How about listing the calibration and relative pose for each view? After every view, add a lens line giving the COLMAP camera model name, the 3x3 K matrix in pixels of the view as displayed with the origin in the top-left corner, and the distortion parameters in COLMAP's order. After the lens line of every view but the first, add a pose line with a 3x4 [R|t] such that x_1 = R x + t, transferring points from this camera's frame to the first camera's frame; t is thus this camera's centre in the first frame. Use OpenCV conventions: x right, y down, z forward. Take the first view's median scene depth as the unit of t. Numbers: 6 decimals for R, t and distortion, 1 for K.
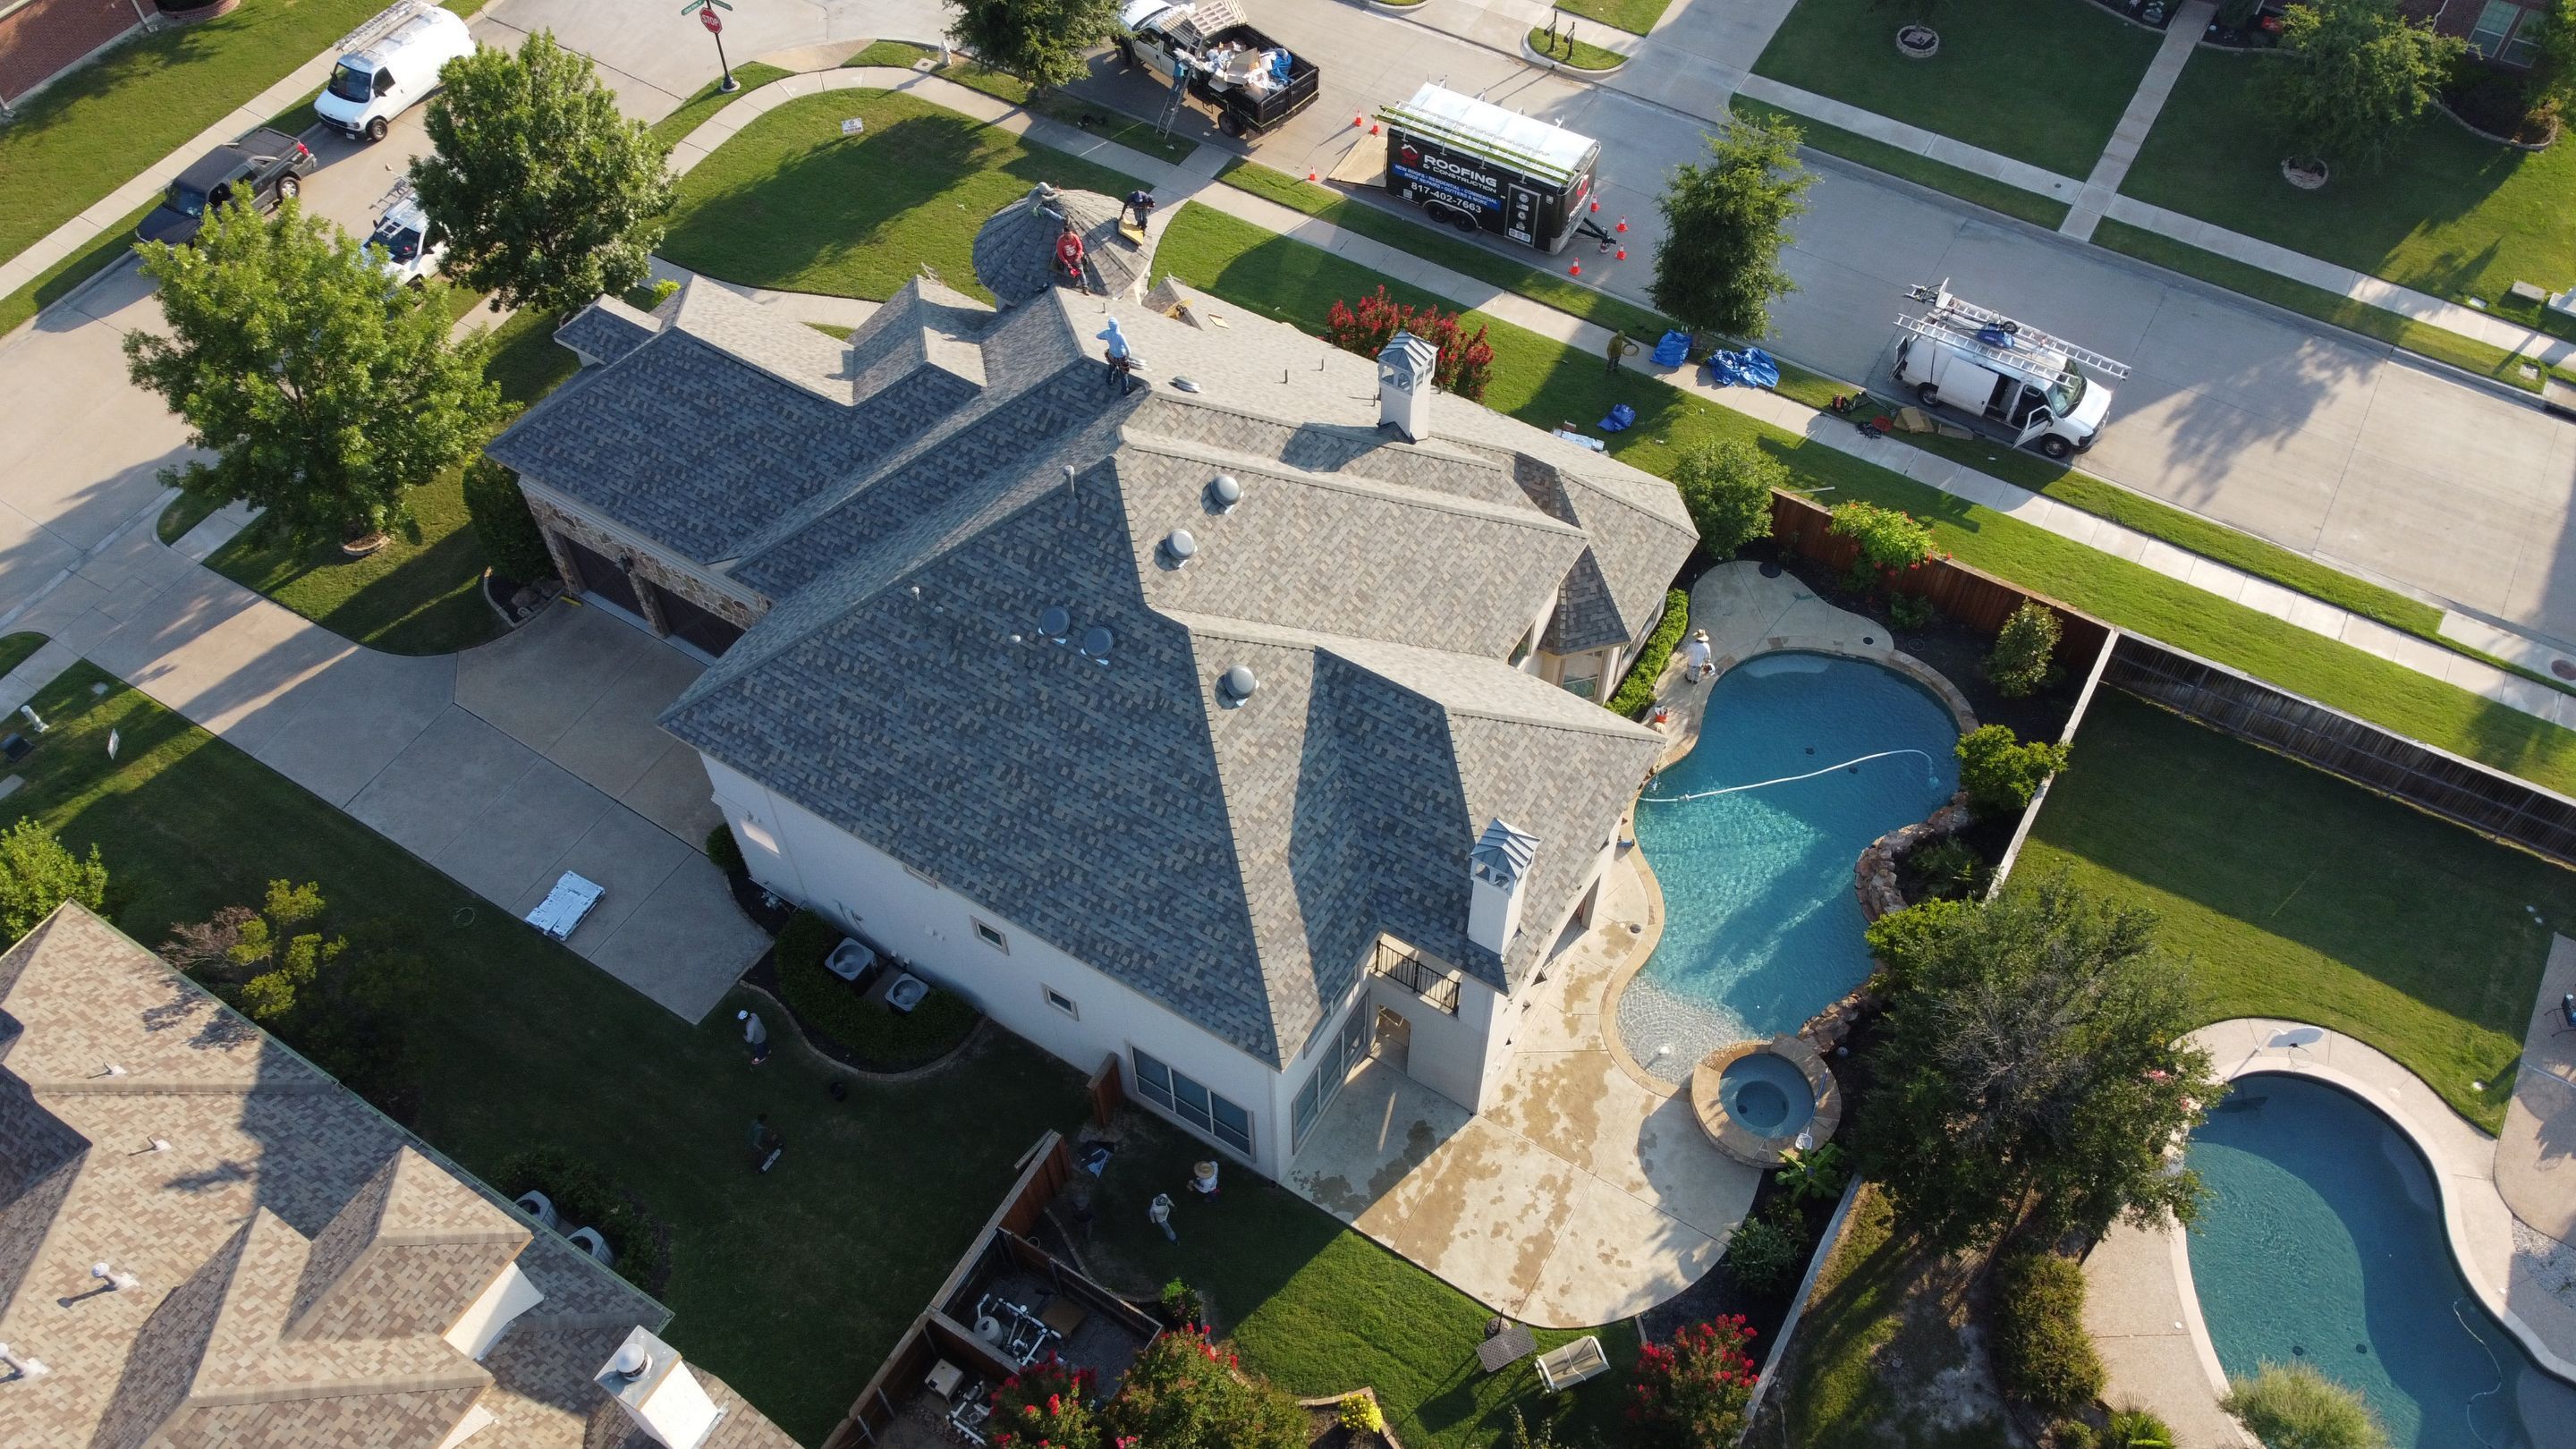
lens RADIAL K [[1952.1, 0, 1280.1], [0, 1952.1, 714.7], [0, 0, 1]] dist [0.004892, -0.011068]
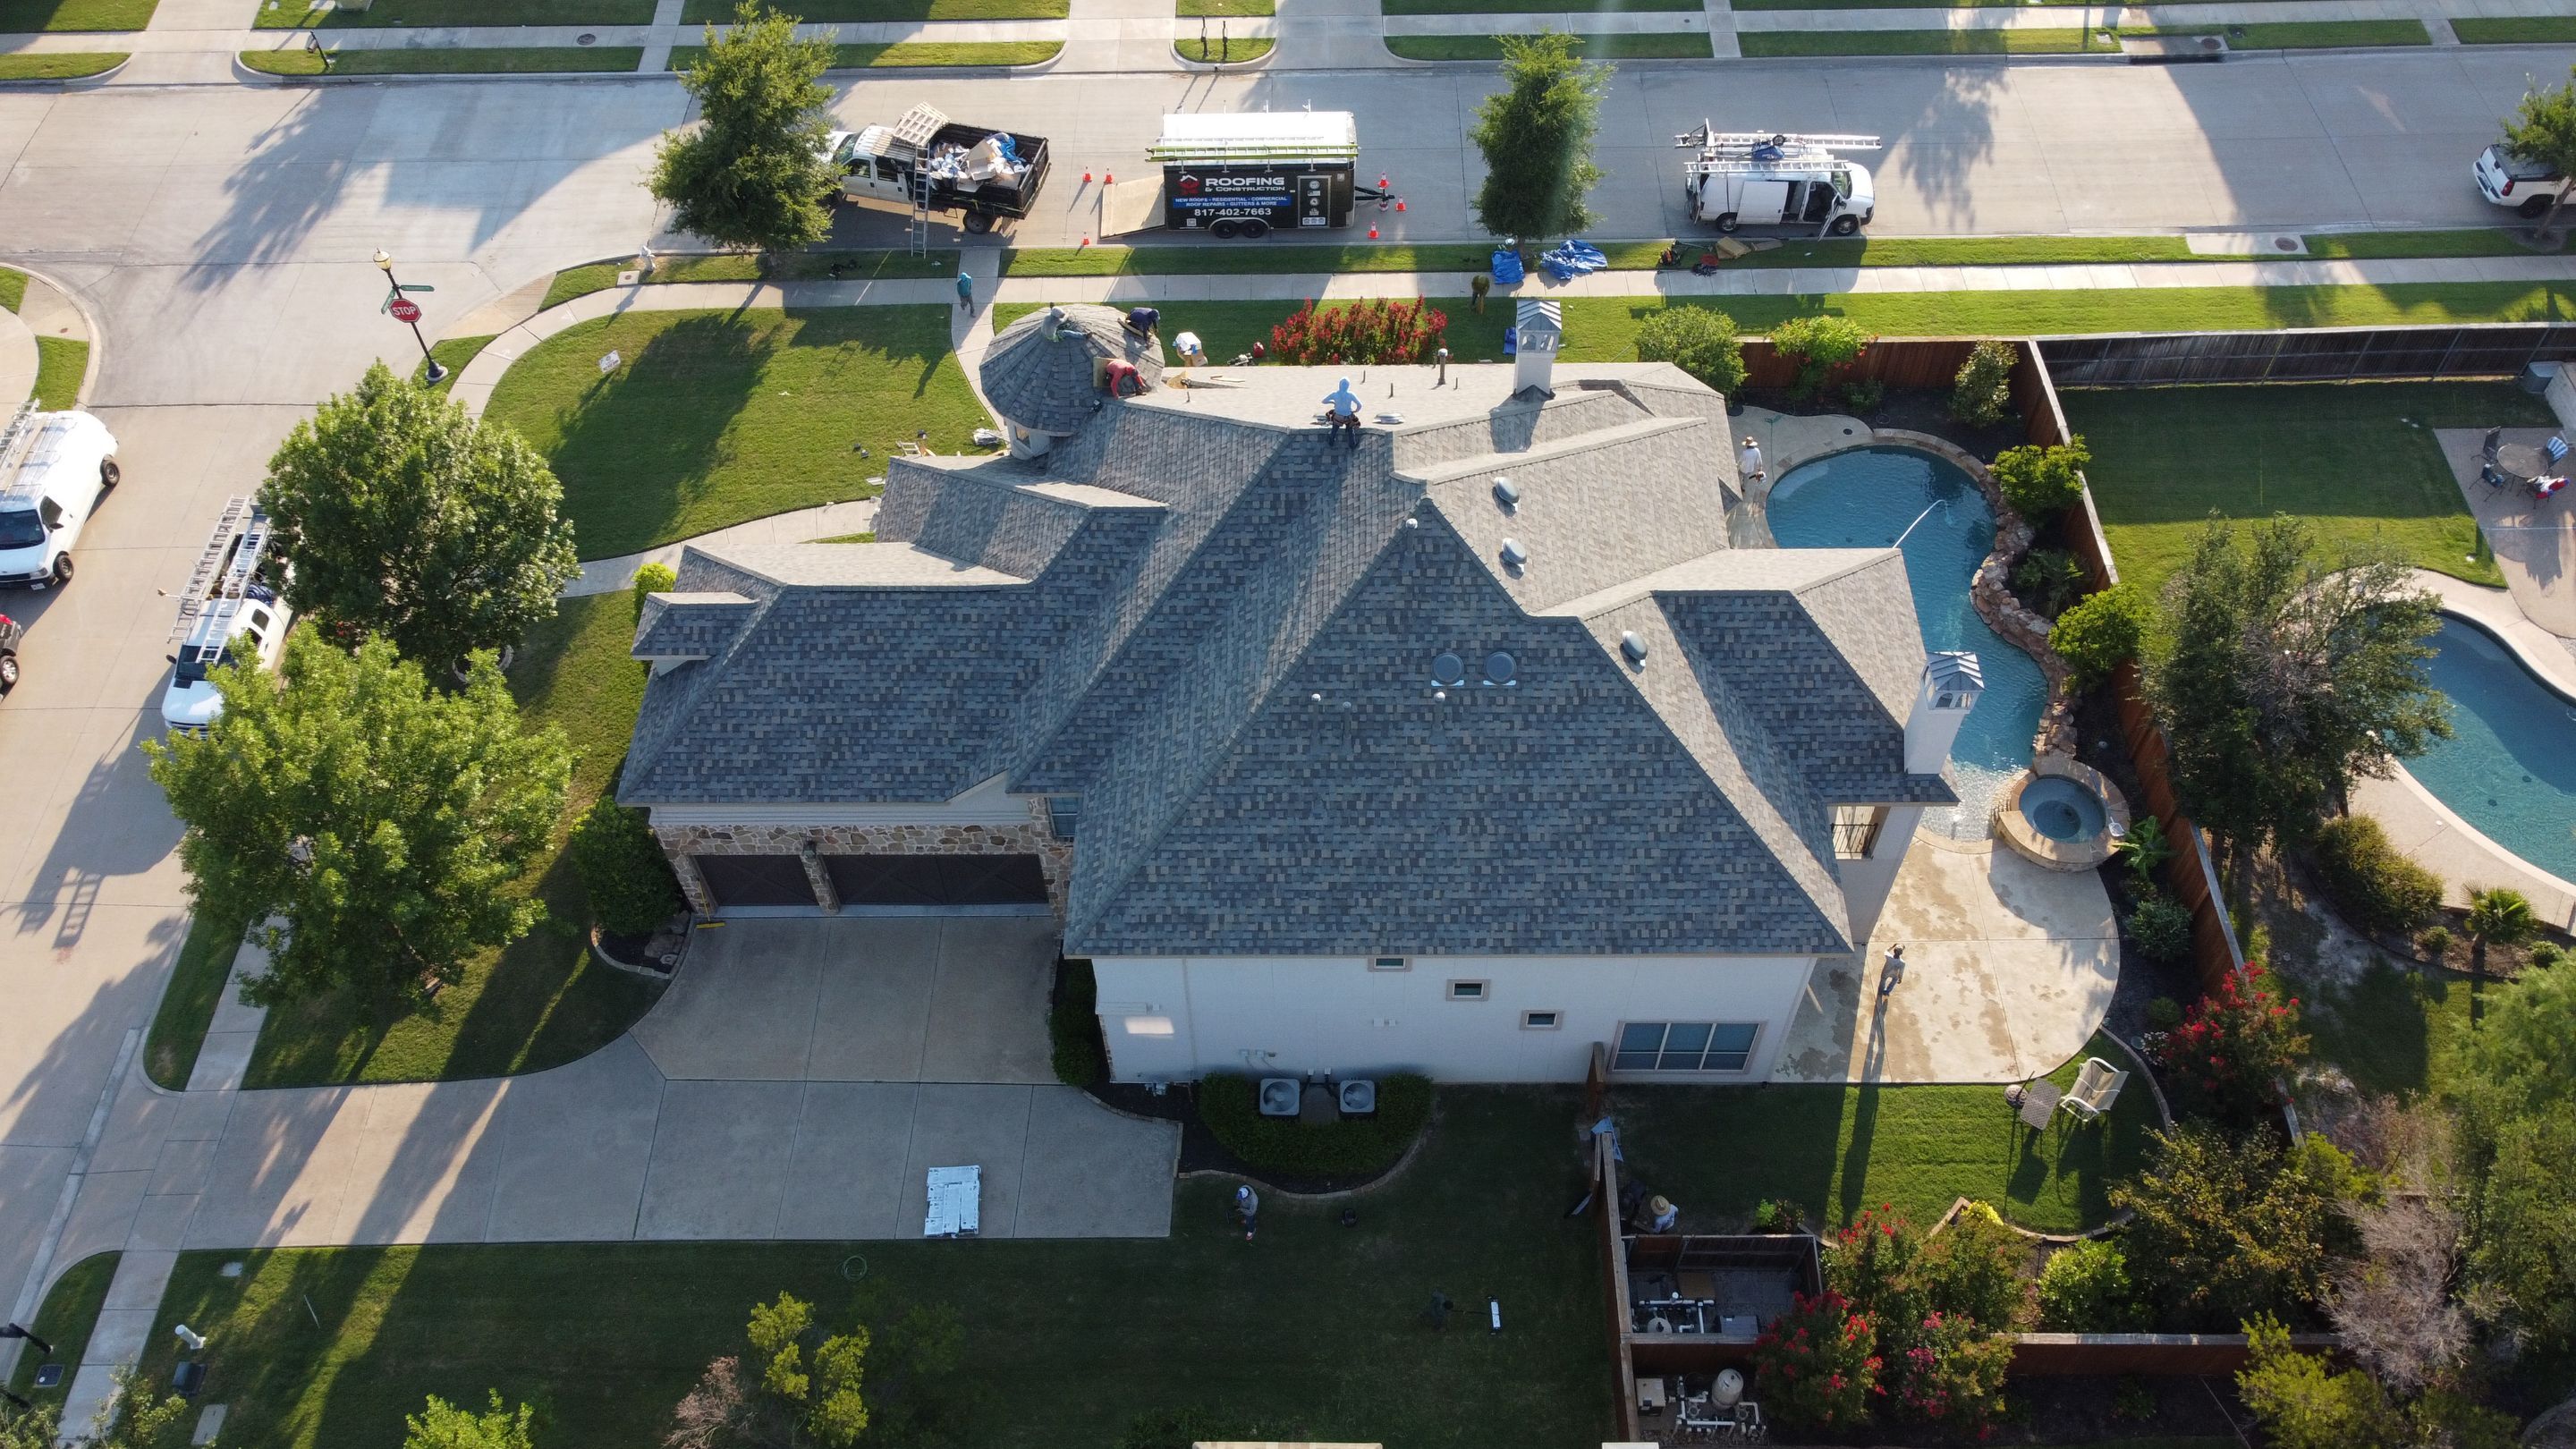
lens RADIAL K [[1952.1, 0, 1281.7], [0, 1952.1, 716.4], [0, 0, 1]] dist [0.004892, -0.011068]
pose [[0.855776, -0.414740, 0.309253, -0.378696], [0.418025, 0.906520, 0.058961, -0.089240], [-0.304798, 0.078818, 0.949150, 0.051212]]
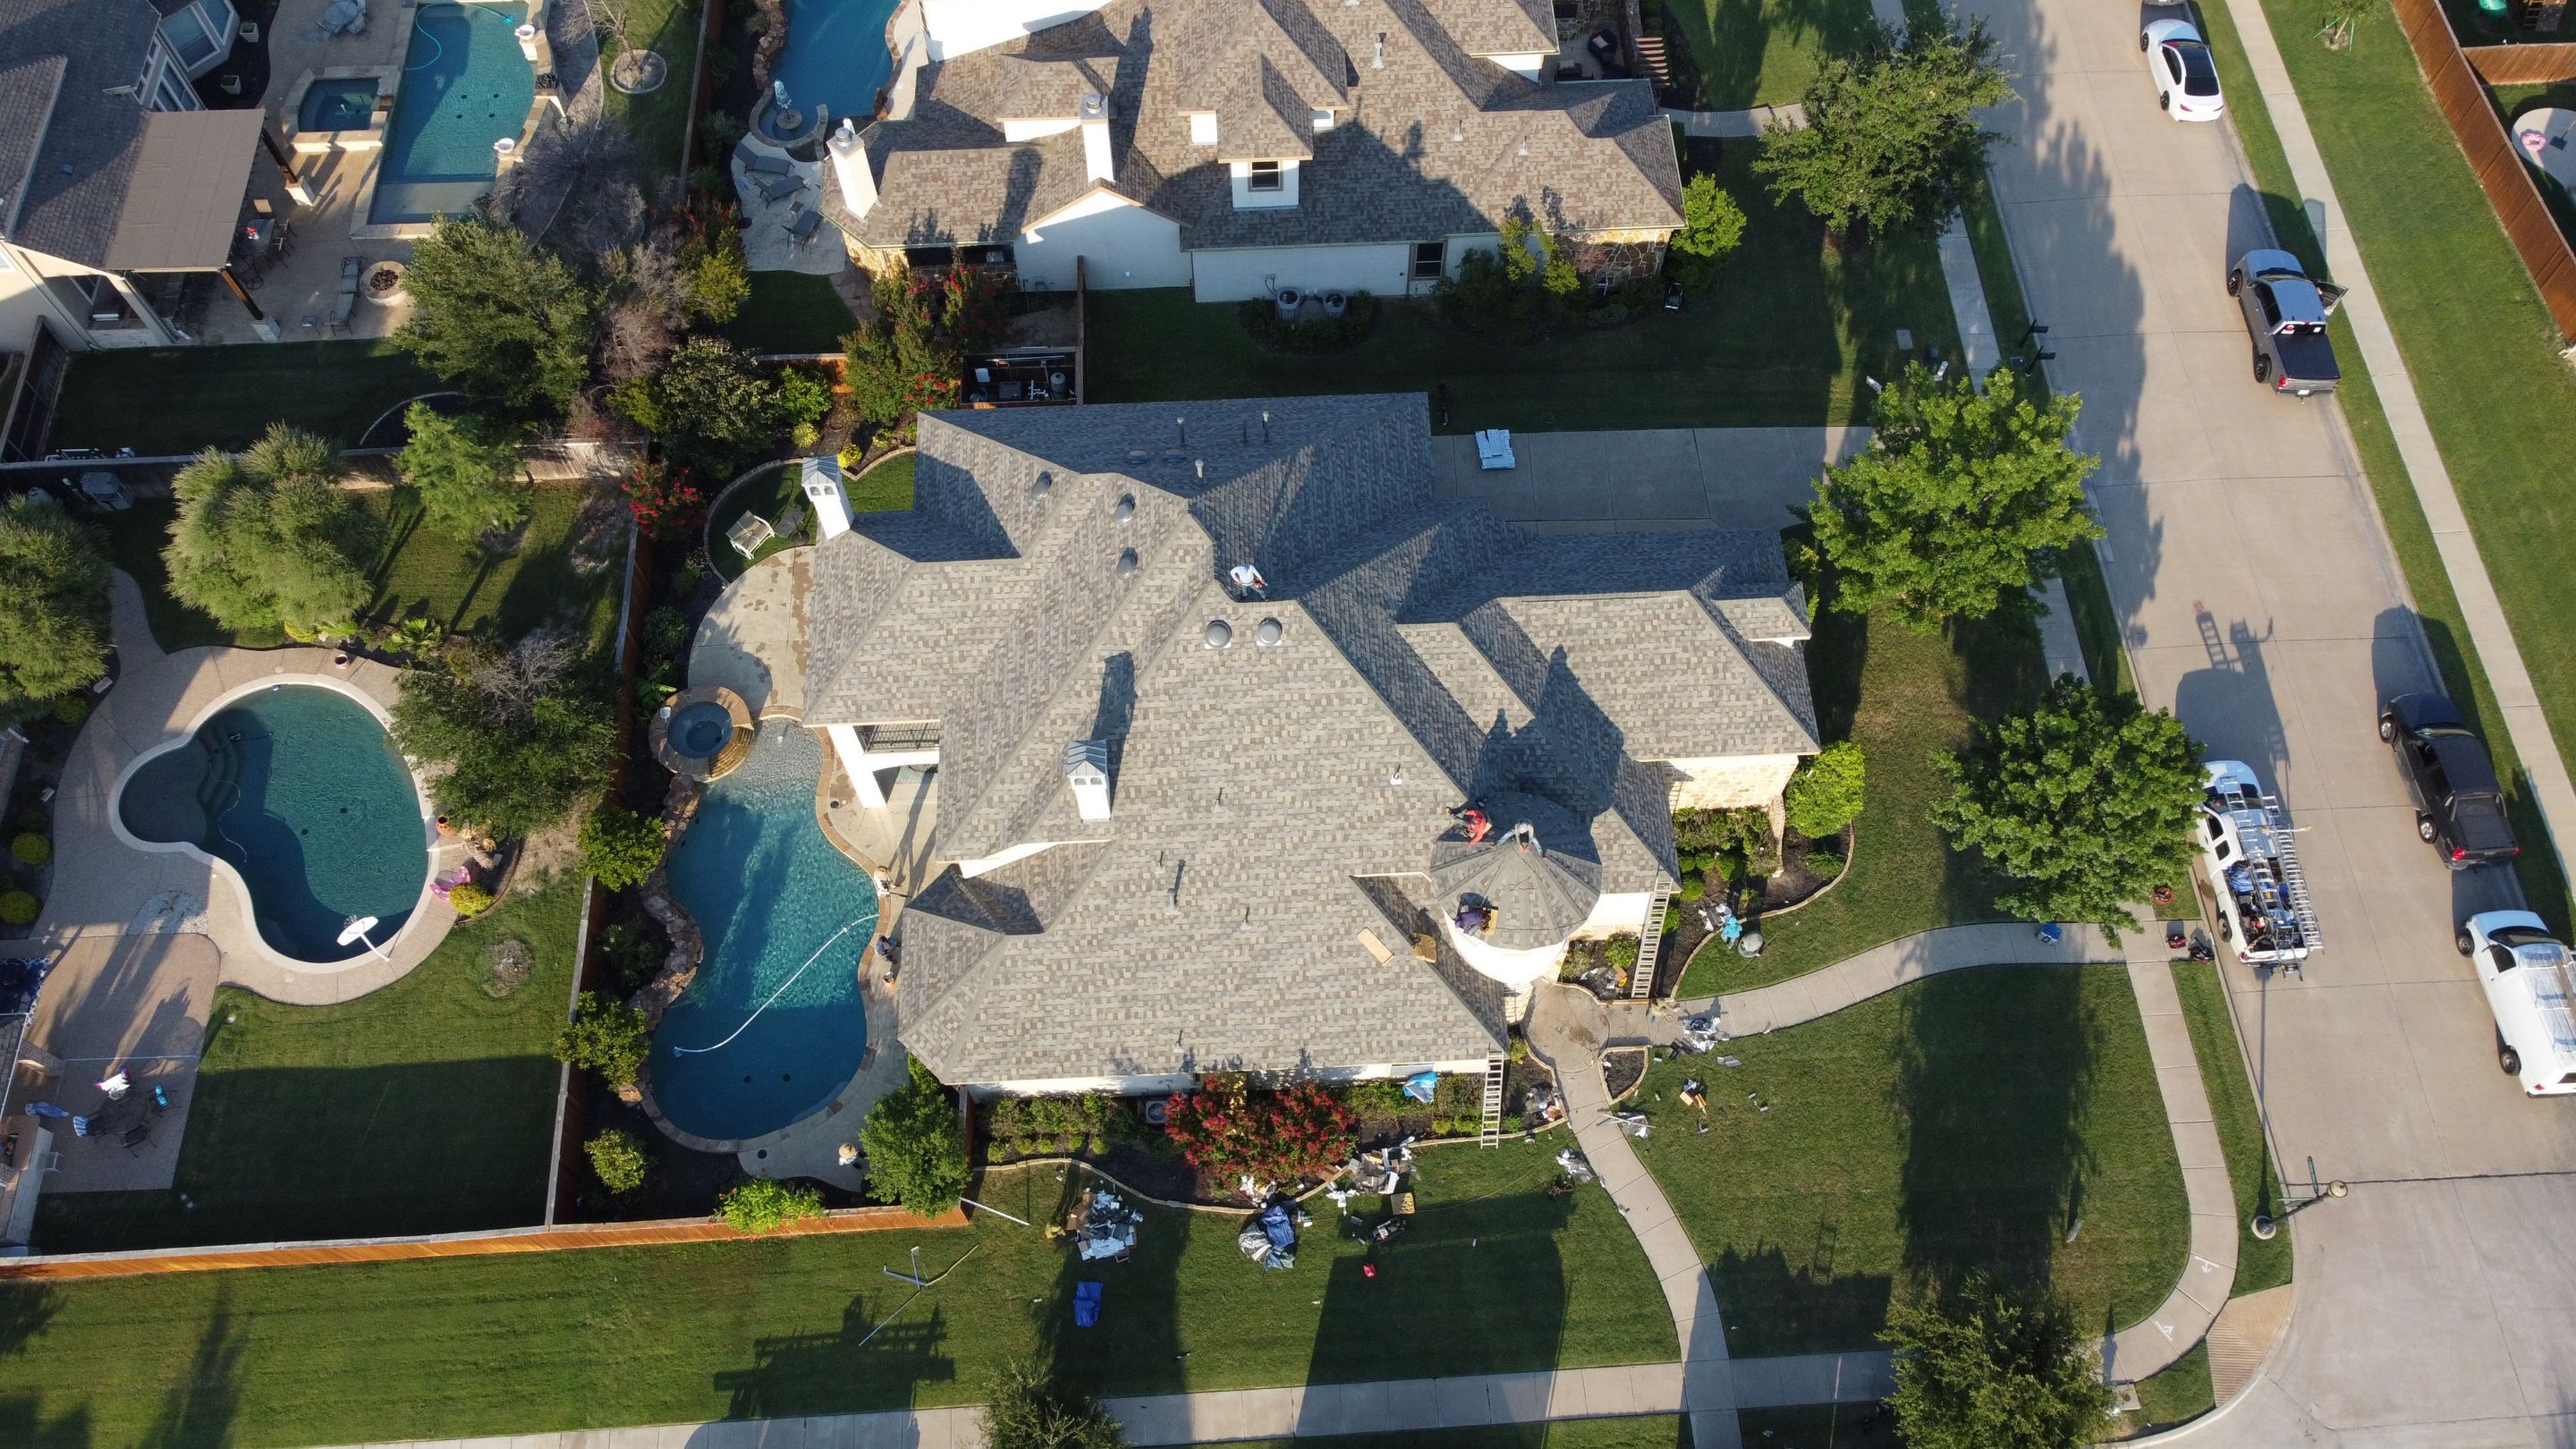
lens RADIAL K [[1952.1, 0, 1279.6], [0, 1952.1, 715.9], [0, 0, 1]] dist [0.004892, -0.011068]
pose [[-0.824795, 0.507483, -0.249347, 0.204376], [-0.440860, -0.301045, 0.845585, -1.000124], [0.354056, 0.807362, 0.472030, 0.373951]]
